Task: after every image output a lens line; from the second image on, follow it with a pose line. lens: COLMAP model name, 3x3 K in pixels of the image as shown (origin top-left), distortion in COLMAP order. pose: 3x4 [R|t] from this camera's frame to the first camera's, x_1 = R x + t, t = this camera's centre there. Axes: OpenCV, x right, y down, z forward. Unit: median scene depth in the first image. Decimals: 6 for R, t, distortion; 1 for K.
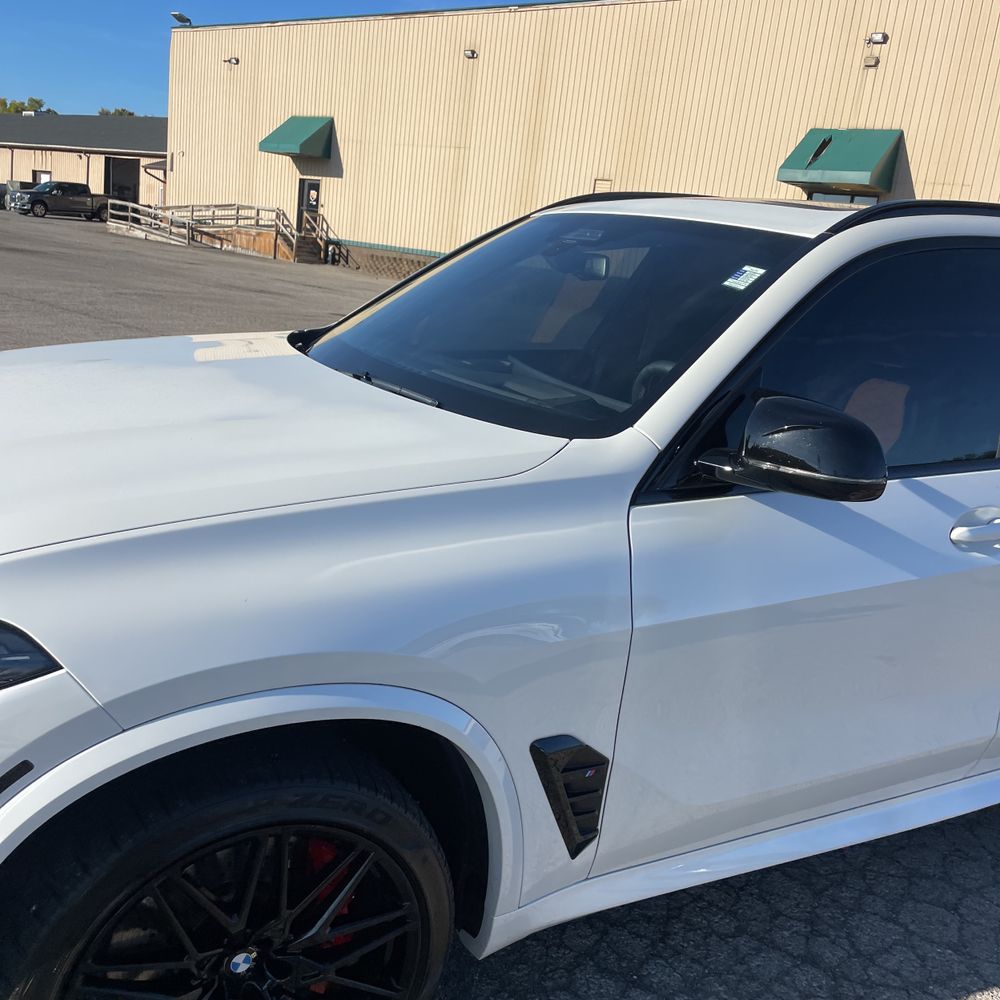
lens RADIAL K [[1008.2, 0, 496.9], [0, 1008.2, 512.1], [0, 0, 1]] dist [0.087849, -0.112179]
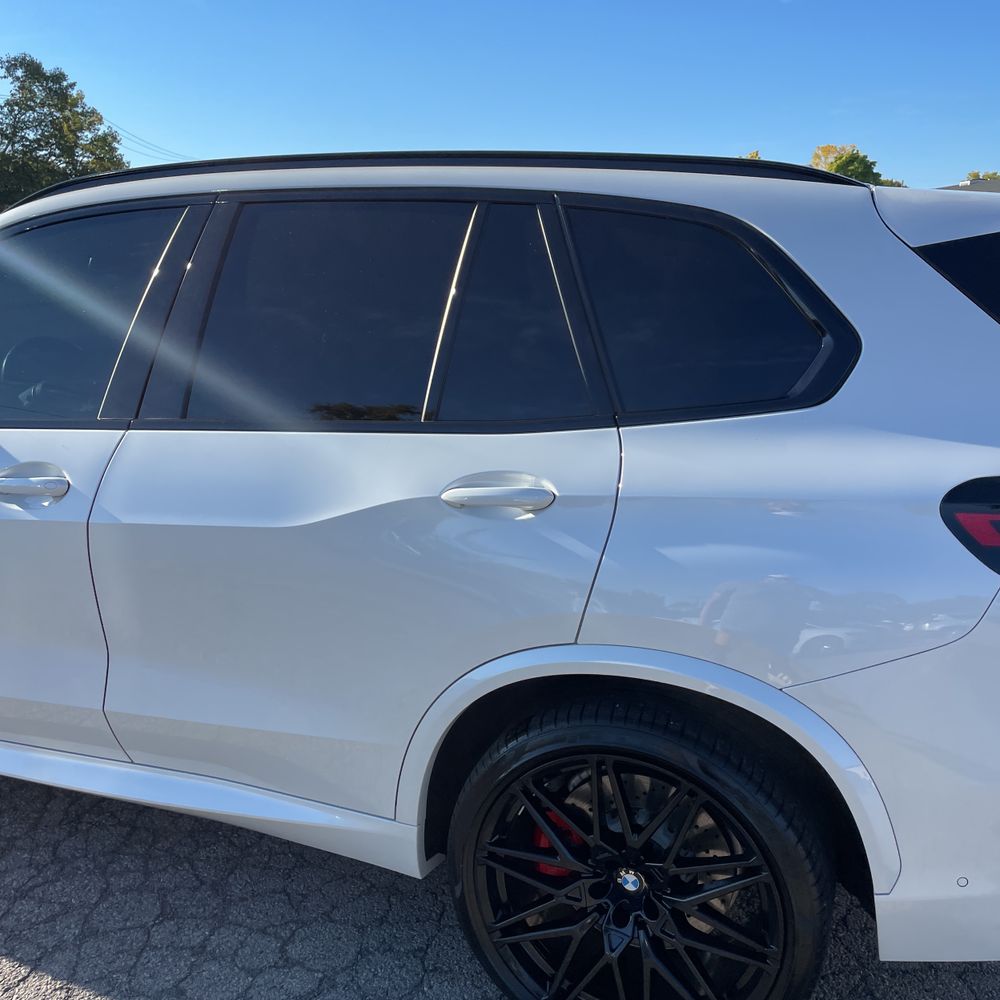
lens RADIAL K [[1017.9, 0, 524.7], [0, 1017.9, 491.5], [0, 0, 1]] dist [0.098256, -0.136416]
pose [[0.660715, 0.067052, -0.747636, 0.129077], [-0.128213, 0.991447, -0.024389, -0.001152], [0.739606, 0.111970, 0.663661, 0.055995]]
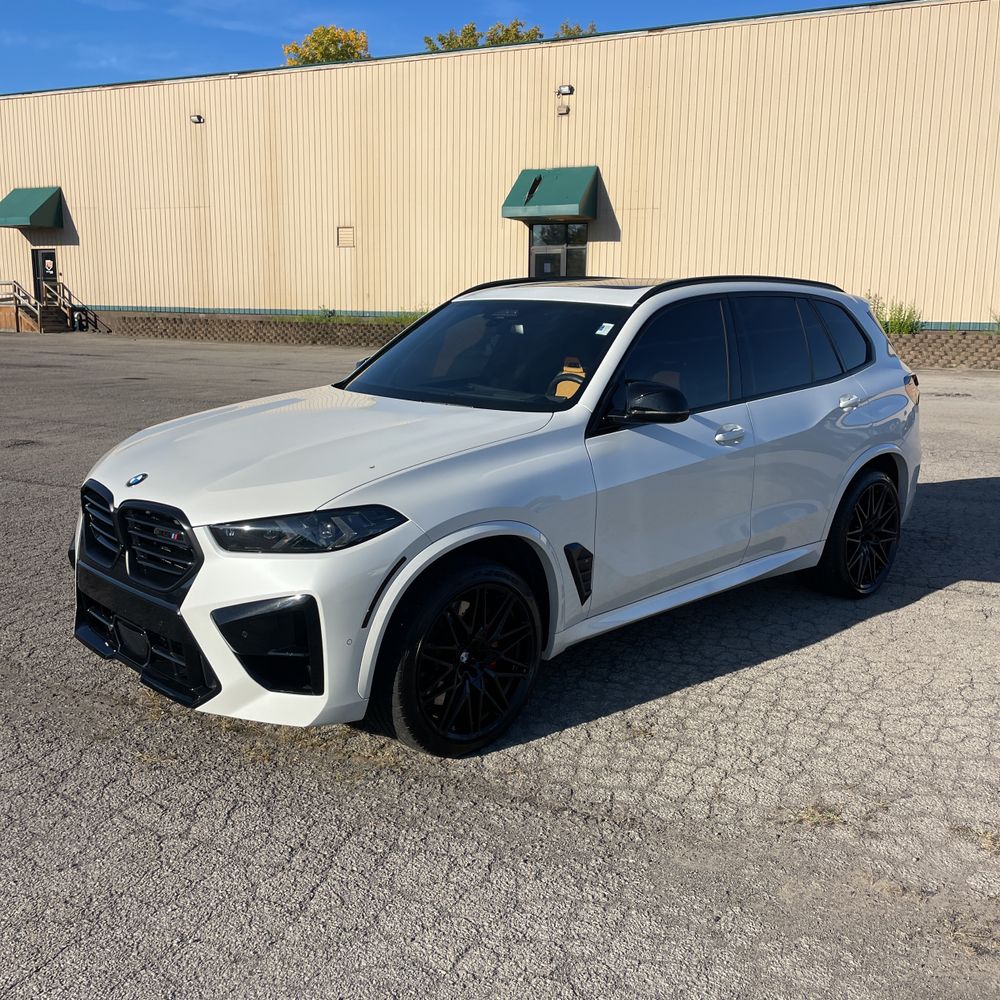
lens RADIAL K [[1000.6, 0, 500.0], [0, 1000.6, 500.0], [0, 0, 1]] dist [0.113774, -0.154210]
pose [[0.960142, -0.151662, 0.234789, -0.039043], [0.161151, 0.986692, -0.021655, 0.009680], [-0.228380, 0.058629, 0.971805, -0.072549]]
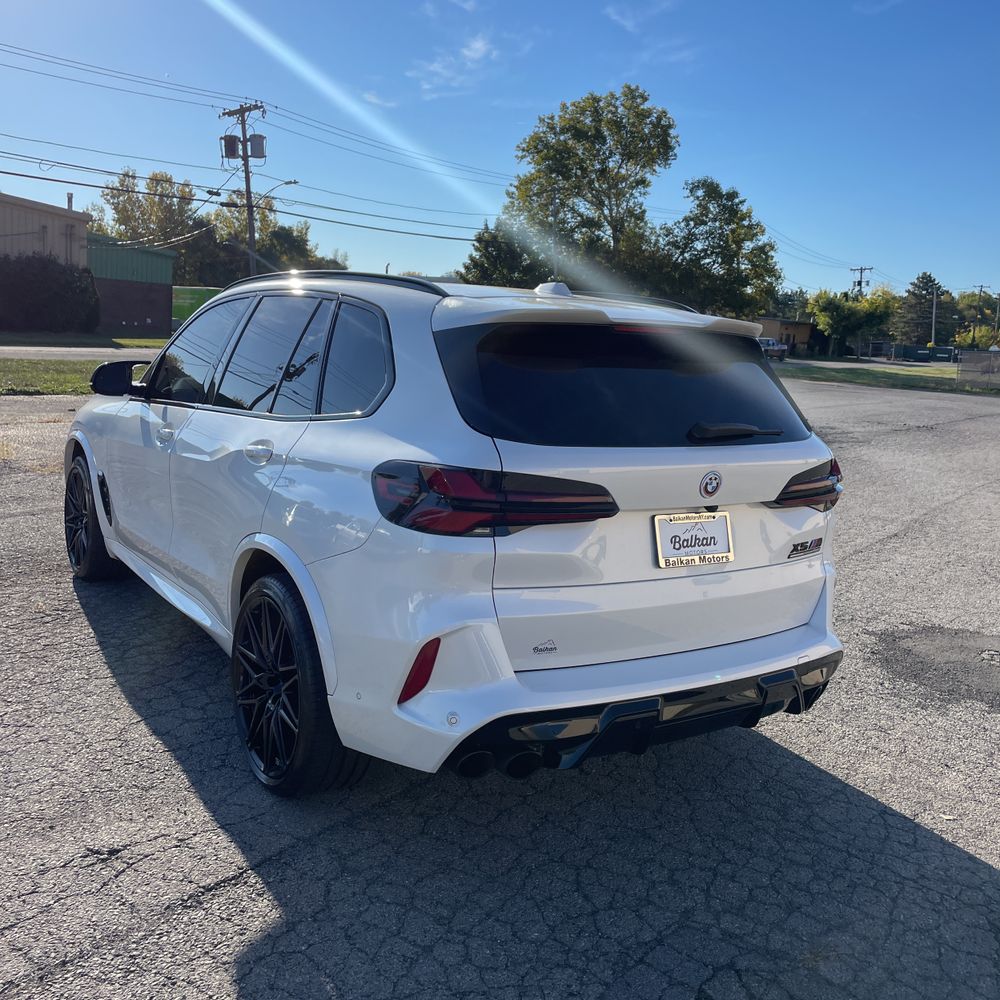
lens RADIAL K [[1019.9, 0, 499.5], [0, 1019.9, 481.7], [0, 0, 1]] dist [0.101137, -0.131795]
pose [[0.089887, 0.043358, -0.995008, 0.208642], [-0.306167, 0.951878, 0.013820, -0.009521], [0.947725, 0.303396, 0.098837, 0.119168]]
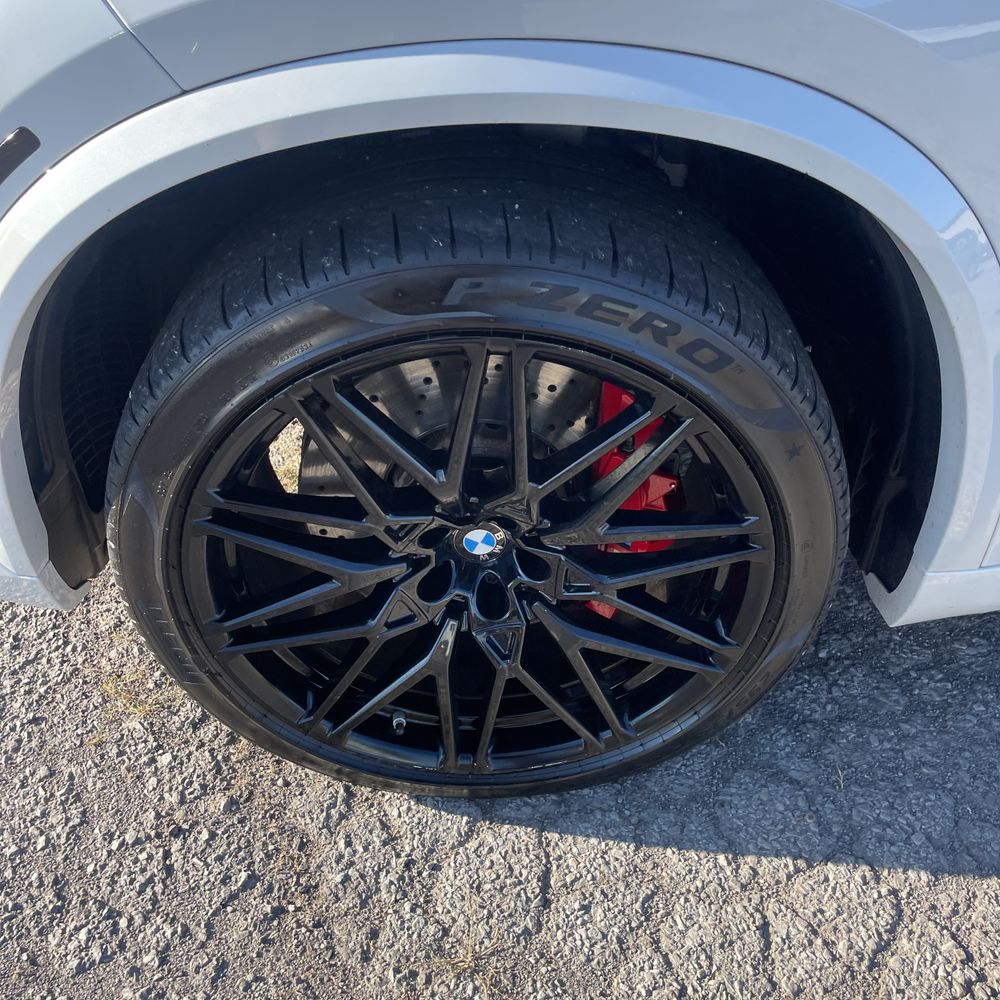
lens RADIAL K [[1019.9, 0, 499.5], [0, 1019.9, 481.7], [0, 0, 1]] dist [0.101137, -0.131795]
pose [[0.875868, 0.208108, -0.435370, 0.001959], [-0.030652, 0.924397, 0.380199, 0.009808], [0.481577, -0.319659, 0.816028, 0.030106]]
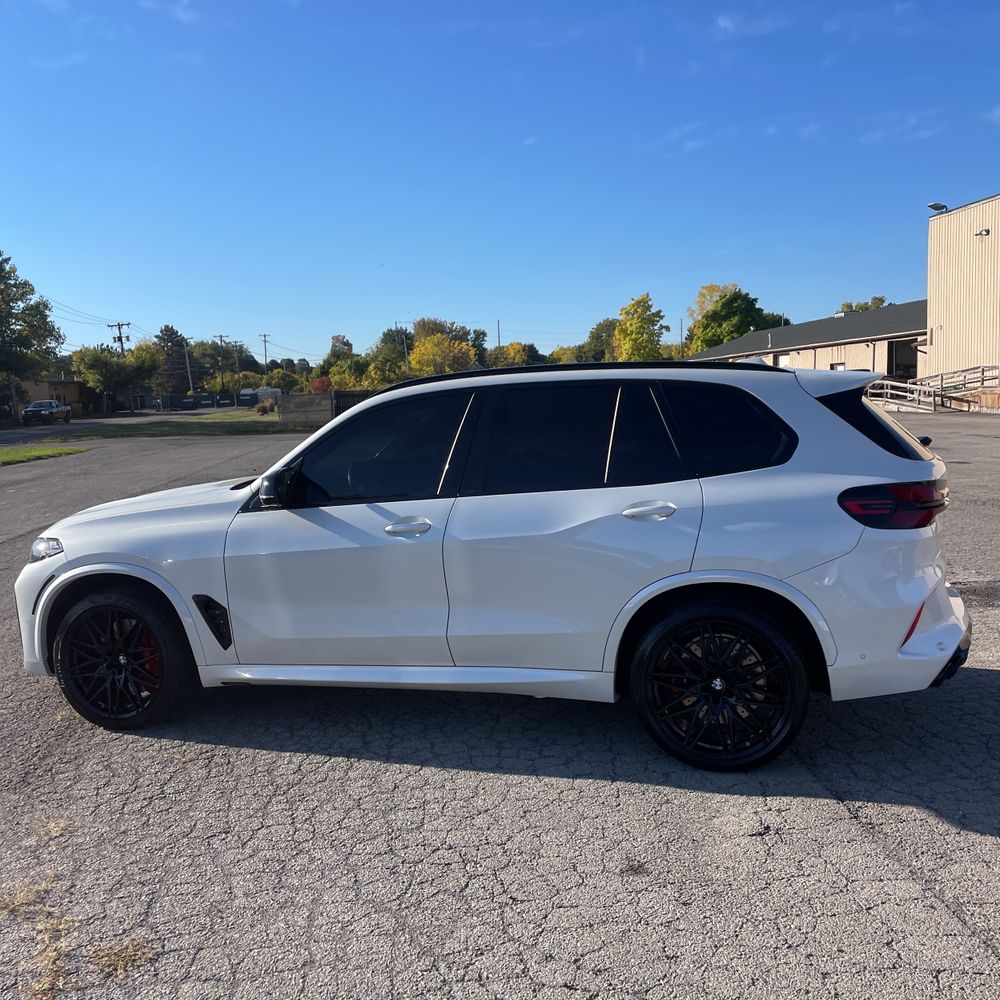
lens RADIAL K [[1019.9, 0, 499.5], [0, 1019.9, 481.7], [0, 0, 1]] dist [0.101137, -0.131795]
pose [[0.704867, -0.073814, -0.705489, 0.173217], [-0.067424, 0.983096, -0.170224, 0.022342], [0.706128, 0.167553, 0.687975, -0.027691]]
